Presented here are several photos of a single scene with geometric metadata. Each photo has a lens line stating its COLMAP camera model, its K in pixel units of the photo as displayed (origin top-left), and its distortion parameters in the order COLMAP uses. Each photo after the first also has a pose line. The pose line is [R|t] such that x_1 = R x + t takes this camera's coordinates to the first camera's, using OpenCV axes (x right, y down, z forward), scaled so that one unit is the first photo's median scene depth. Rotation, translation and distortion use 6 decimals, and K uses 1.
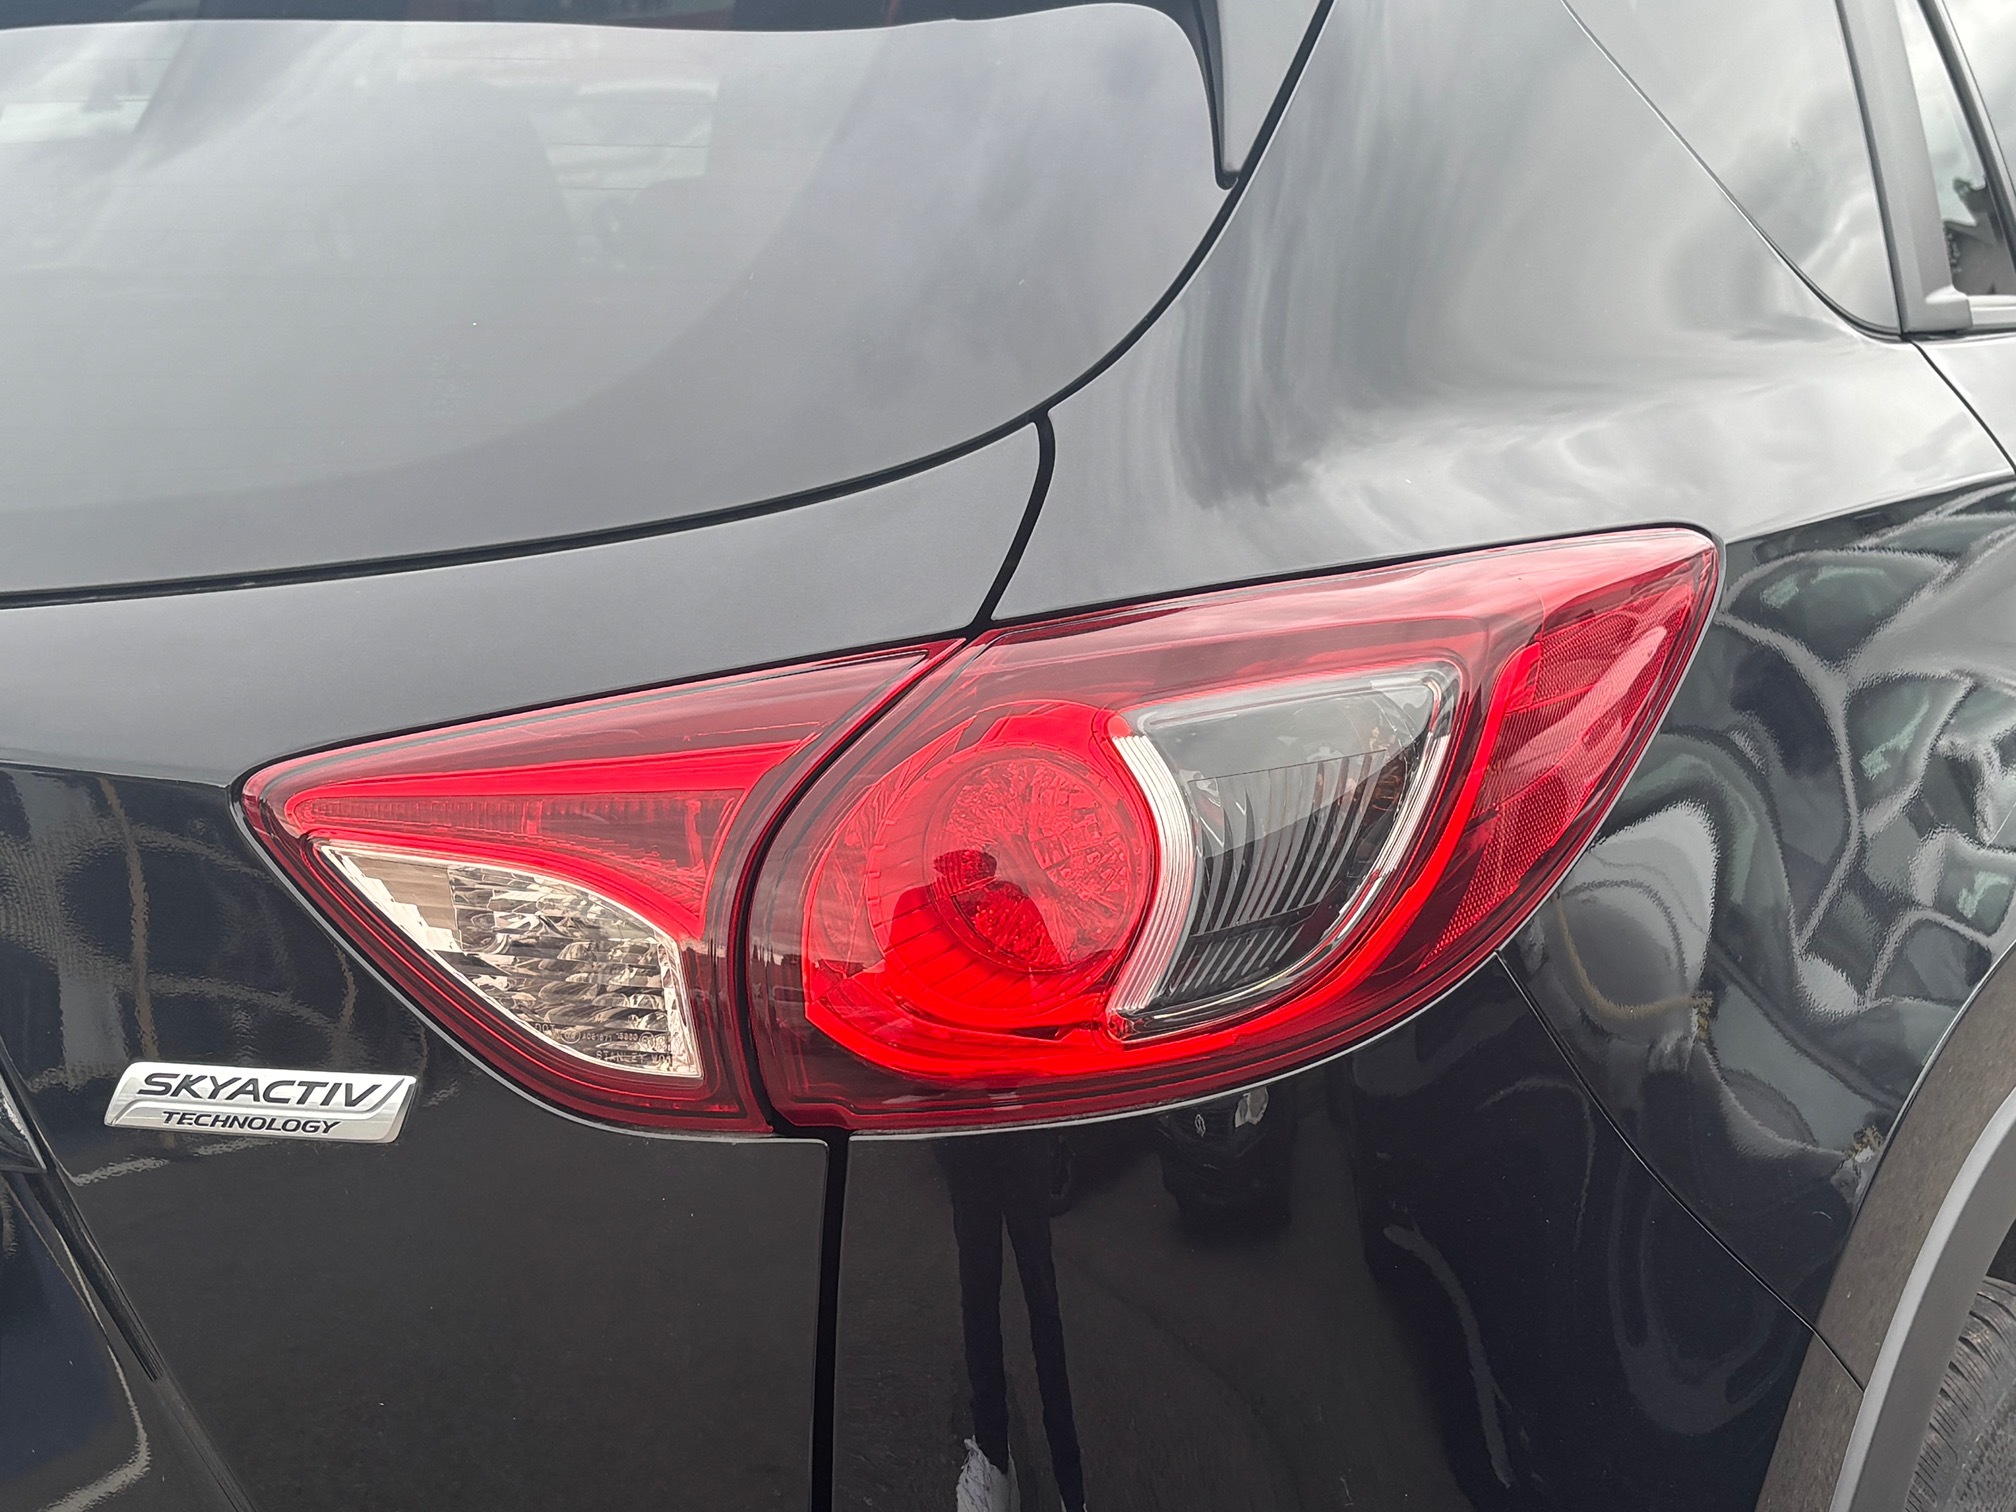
lens RADIAL K [[3142.0, 0, 1008.0], [0, 3142.0, 756.0], [0, 0, 1]] dist [0.004257, -0.167138]
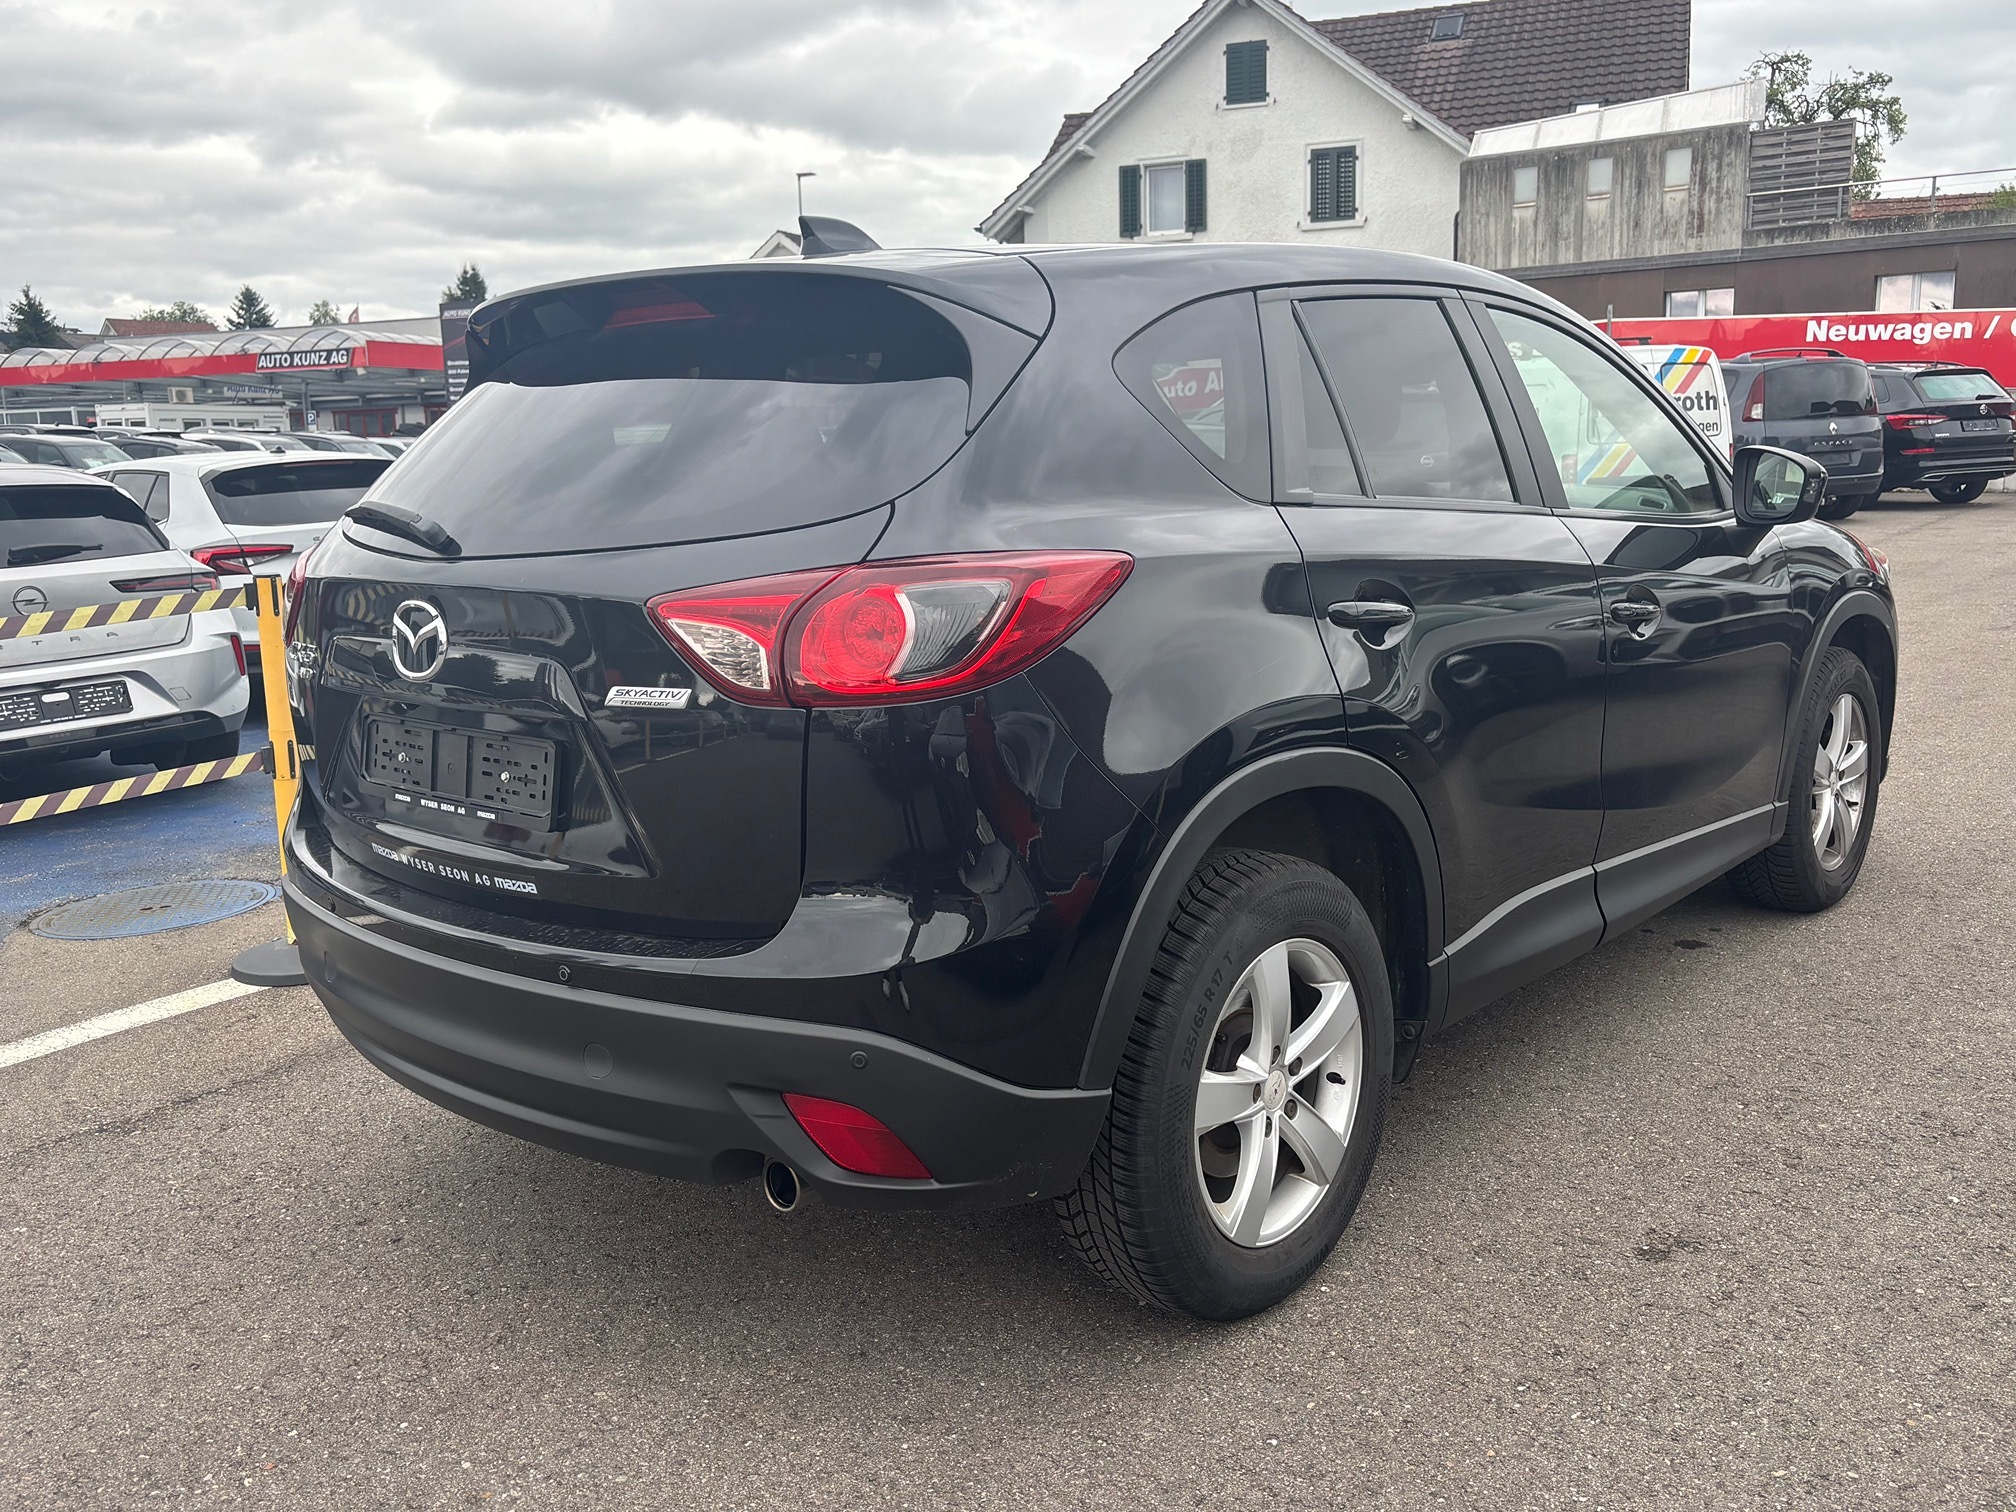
lens RADIAL K [[1715.8, 0, 1008.0], [0, 1715.8, 756.0], [0, 0, 1]] dist [0.011318, 0.012757]
pose [[0.990359, 0.046908, -0.130342, 0.386589], [-0.050021, 0.998533, -0.020716, 0.192256], [0.129179, 0.027036, 0.991253, -0.769110]]
